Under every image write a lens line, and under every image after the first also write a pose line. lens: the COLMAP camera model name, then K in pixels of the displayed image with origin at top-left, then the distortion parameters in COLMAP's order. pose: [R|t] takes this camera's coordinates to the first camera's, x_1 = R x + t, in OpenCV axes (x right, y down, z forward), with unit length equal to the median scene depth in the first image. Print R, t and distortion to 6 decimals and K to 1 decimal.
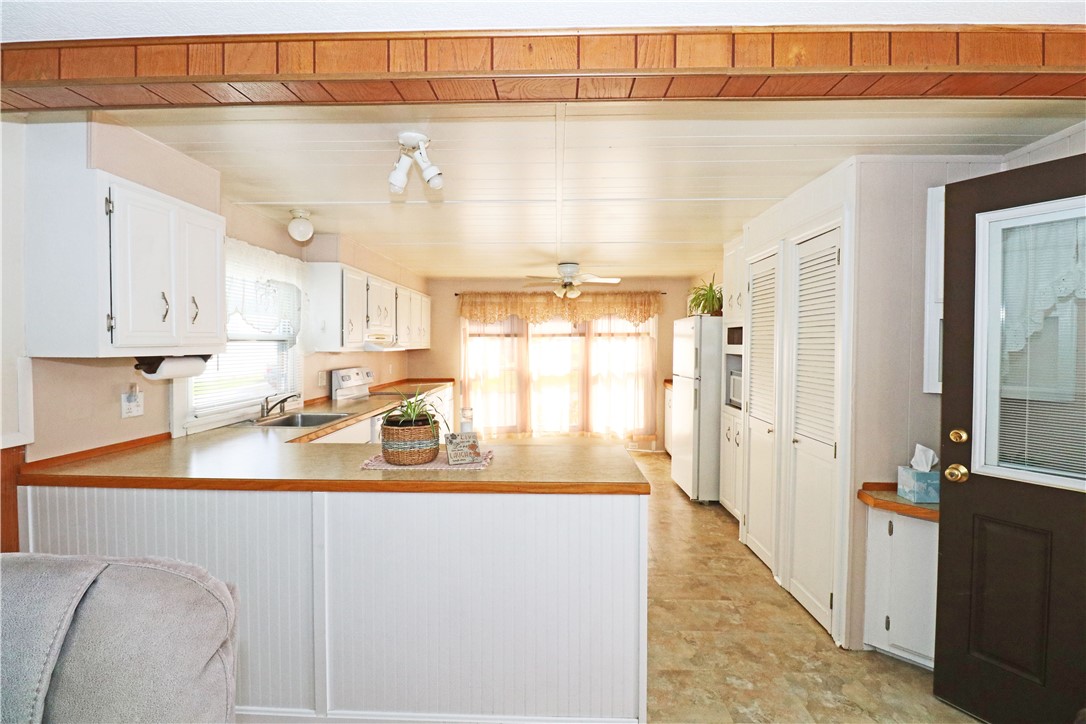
lens RADIAL K [[510.1, 0, 544.6], [0, 510.1, 355.3], [0, 0, 1]] dist [-0.029601, -0.000264]
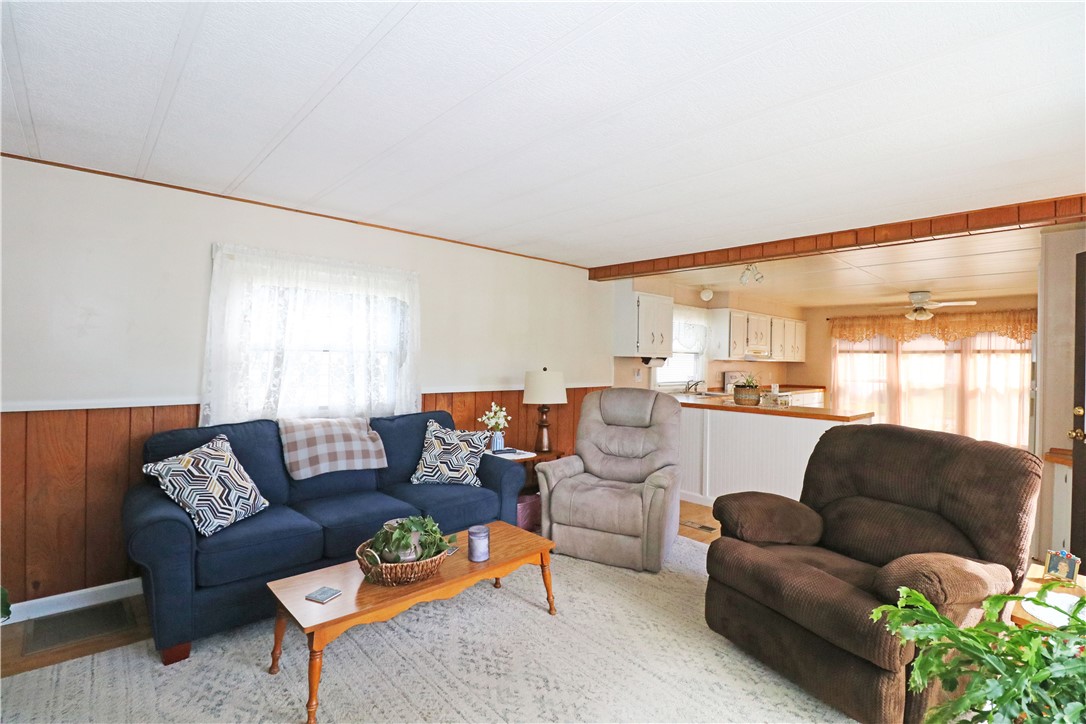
lens RADIAL K [[510.1, 0, 544.6], [0, 510.1, 355.3], [0, 0, 1]] dist [-0.029601, -0.000264]
pose [[0.713151, 0.006235, -0.700983, 0.235942], [-0.031978, 0.999209, -0.023645, 0.024663], [0.700281, 0.039279, 0.712786, -0.433954]]
